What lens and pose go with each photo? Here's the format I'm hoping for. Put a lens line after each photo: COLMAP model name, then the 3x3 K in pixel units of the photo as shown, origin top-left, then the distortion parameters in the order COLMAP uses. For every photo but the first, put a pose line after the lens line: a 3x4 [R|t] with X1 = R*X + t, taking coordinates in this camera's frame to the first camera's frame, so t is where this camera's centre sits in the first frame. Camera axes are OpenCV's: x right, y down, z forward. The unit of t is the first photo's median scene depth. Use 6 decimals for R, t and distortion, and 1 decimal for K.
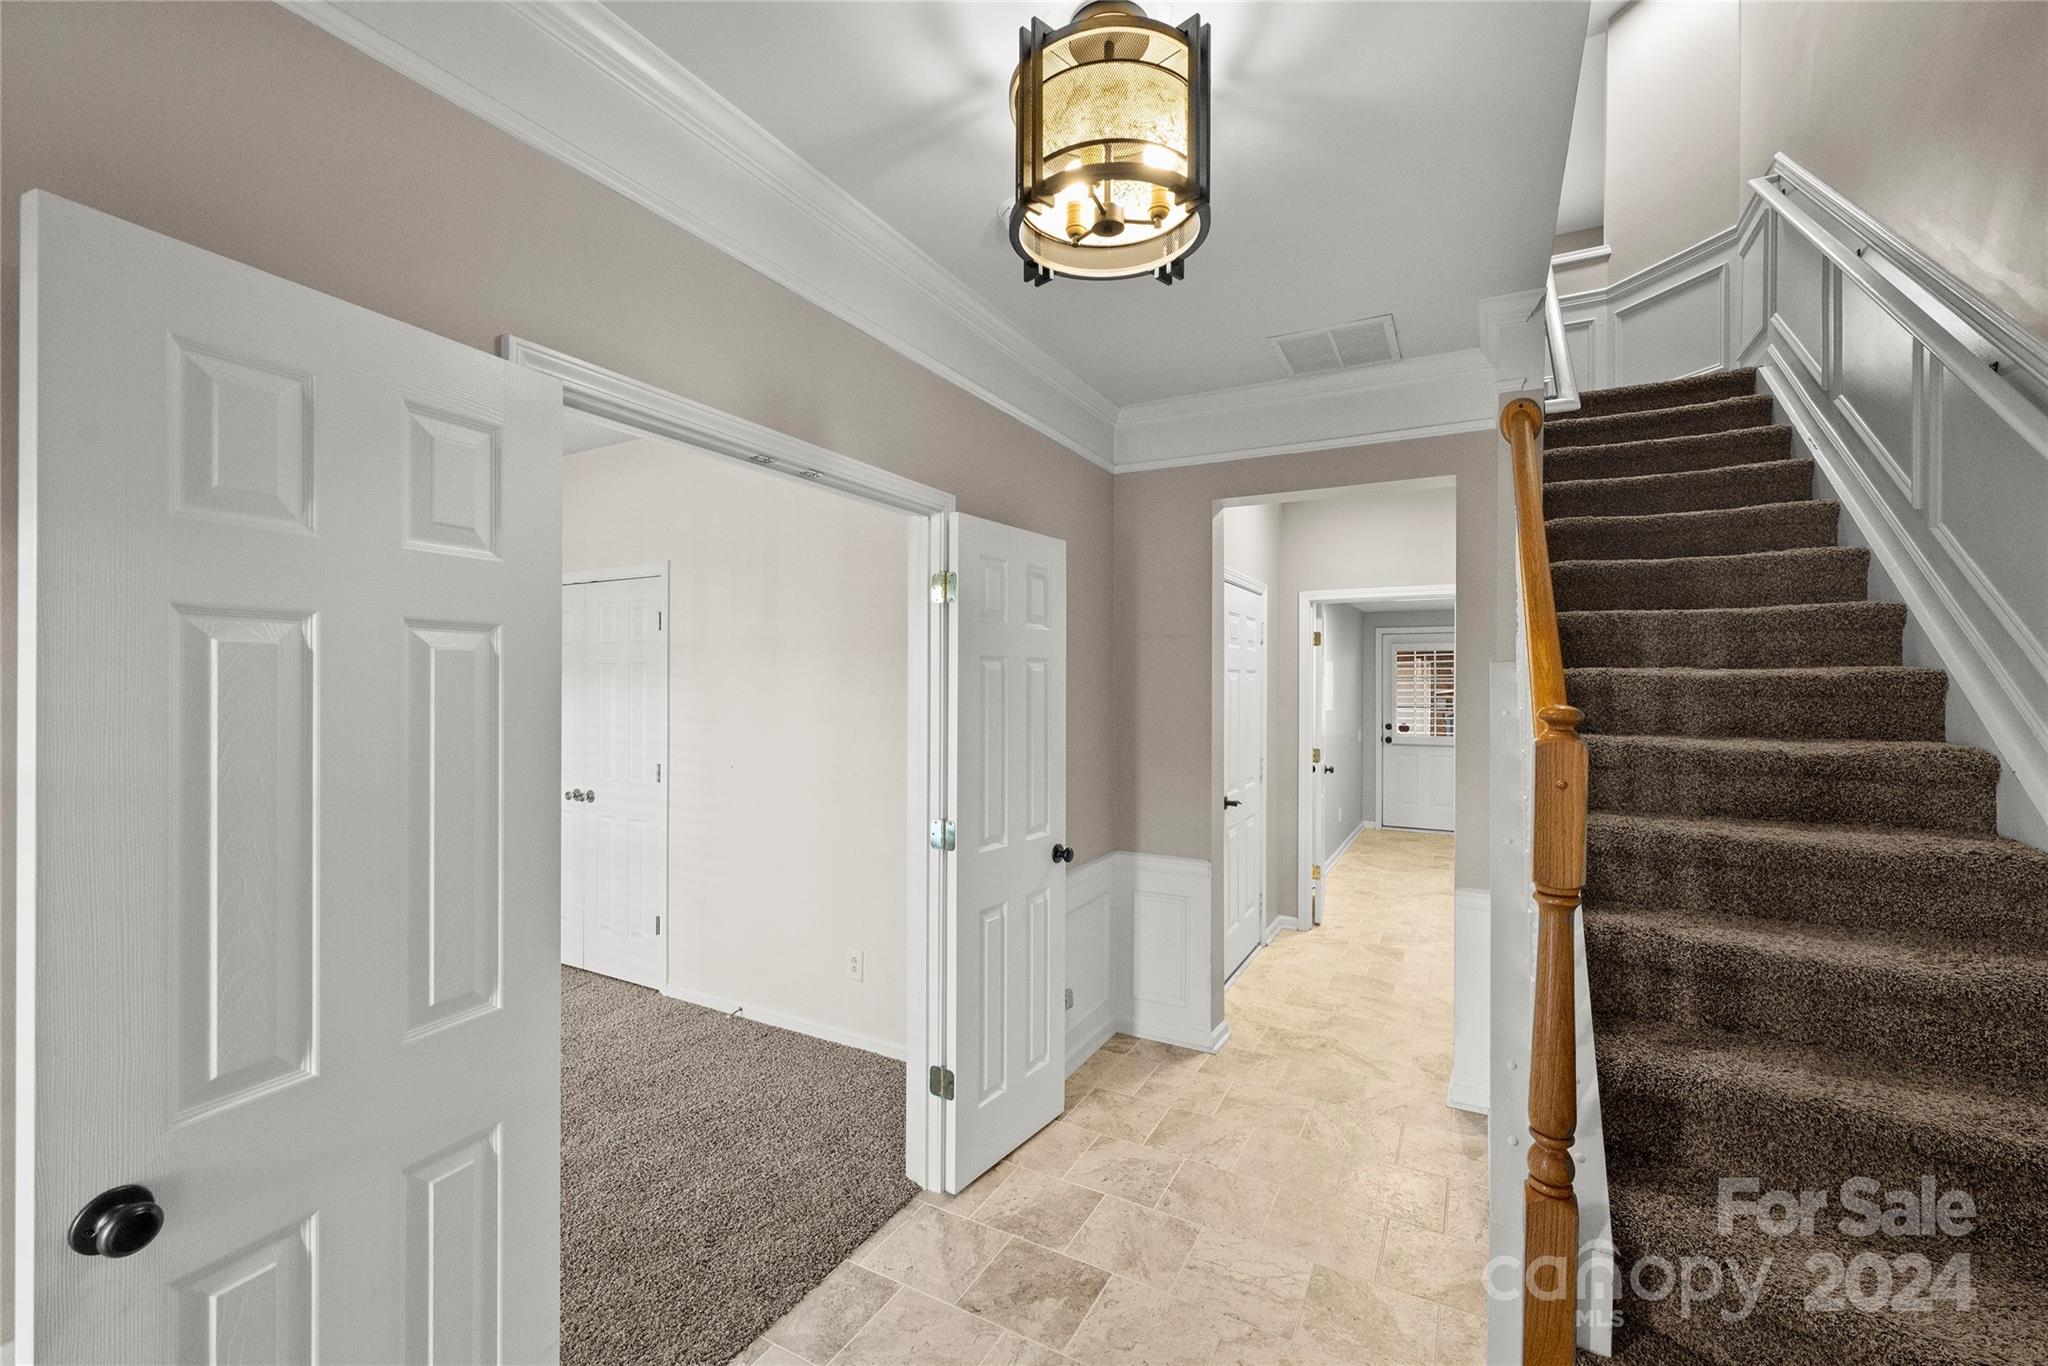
lens RADIAL K [[838.3, 0, 1024.0], [0, 838.3, 683.0], [0, 0, 1]] dist [0.000746, 0.000071]
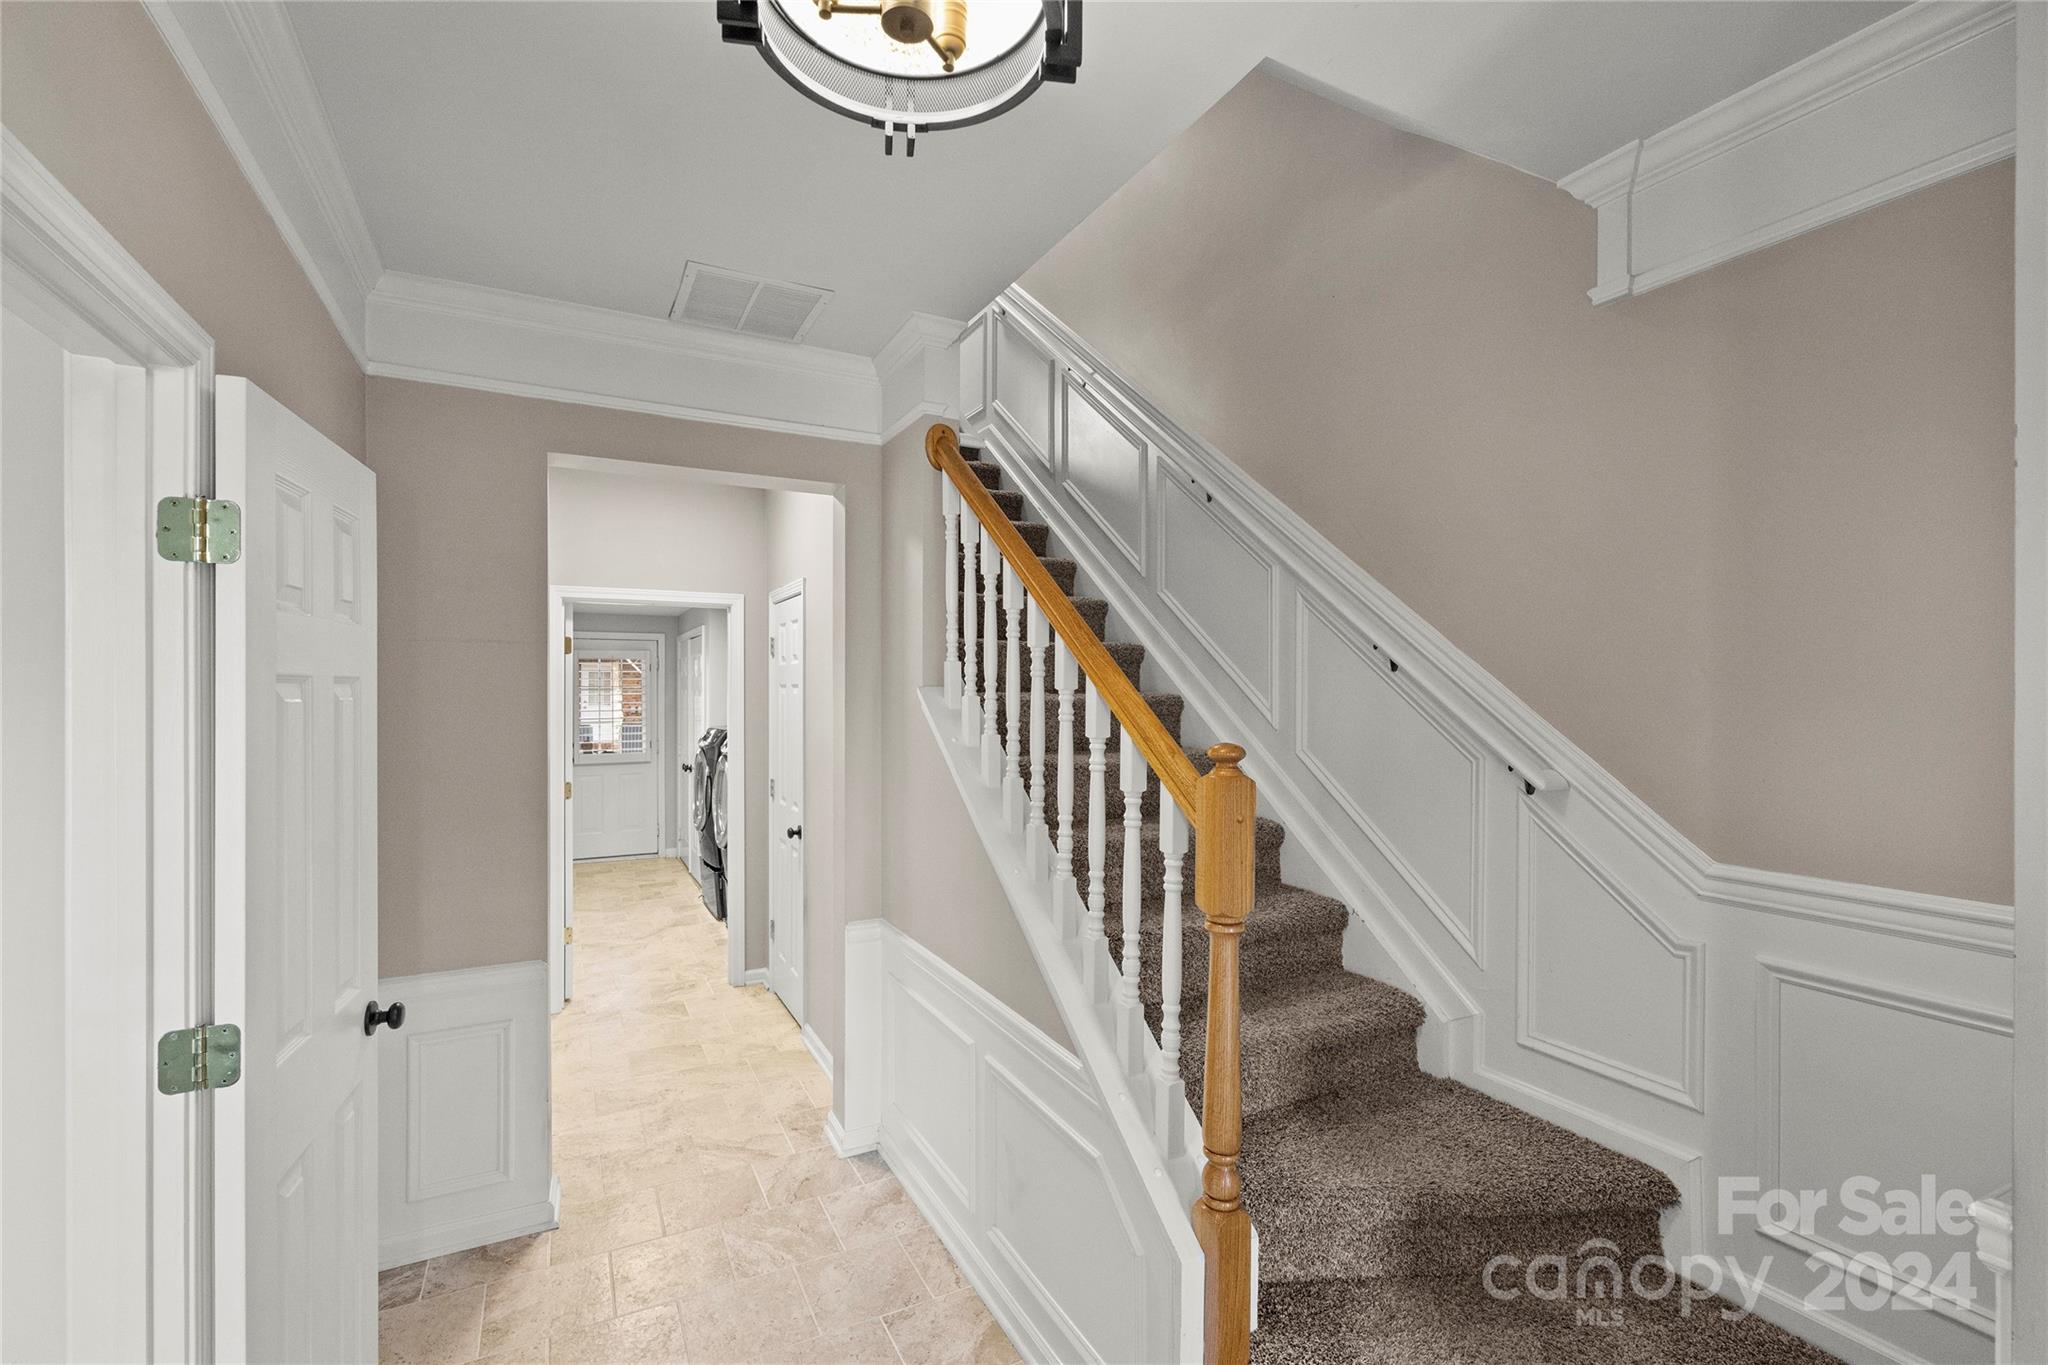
lens RADIAL K [[891.6, 0, 1025.0], [0, 891.6, 691.3], [0, 0, 1]] dist [-0.000436, -0.000269]
pose [[0.552672, -0.004019, 0.833389, -0.197630], [0.000516, 0.999990, 0.004480, -0.020296], [-0.833398, -0.002046, 0.552669, 0.264679]]
